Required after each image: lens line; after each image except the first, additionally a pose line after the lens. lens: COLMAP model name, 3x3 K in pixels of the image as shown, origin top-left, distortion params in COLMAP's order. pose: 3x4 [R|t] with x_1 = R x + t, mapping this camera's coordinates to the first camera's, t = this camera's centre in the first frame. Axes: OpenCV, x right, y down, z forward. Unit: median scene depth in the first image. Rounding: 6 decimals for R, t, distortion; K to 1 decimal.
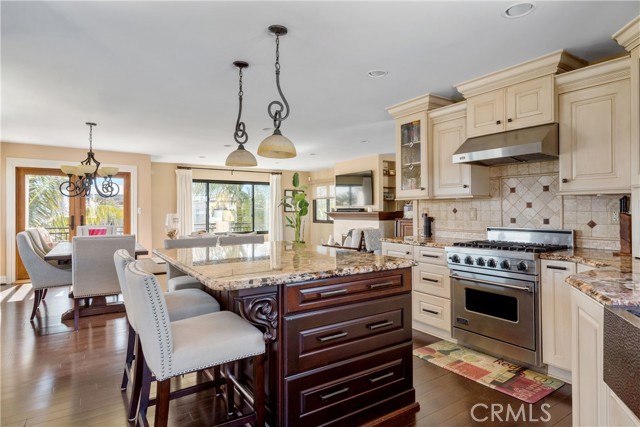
lens RADIAL K [[360.9, 0, 320.0], [0, 360.9, 213.5], [0, 0, 1]] dist [0.006063, 0.001123]
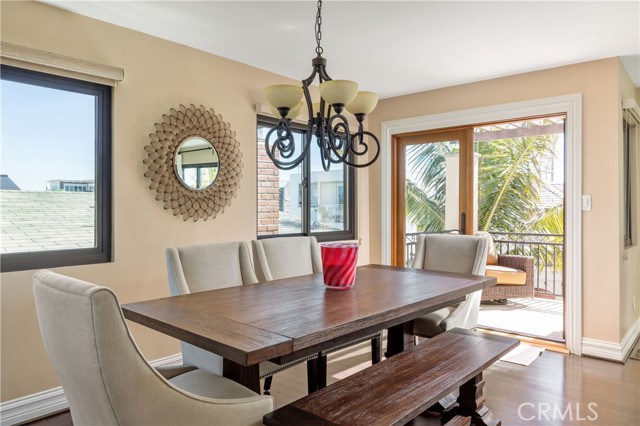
lens RADIAL K [[454.6, 0, 329.1], [0, 454.6, 209.4], [0, 0, 1]] dist [-0.002242, -0.001708]
pose [[0.270851, 0.005542, -0.962605, -0.152981], [-0.006995, 0.999968, 0.003788, 0.002937], [0.962596, 0.005708, 0.270881, 1.045483]]
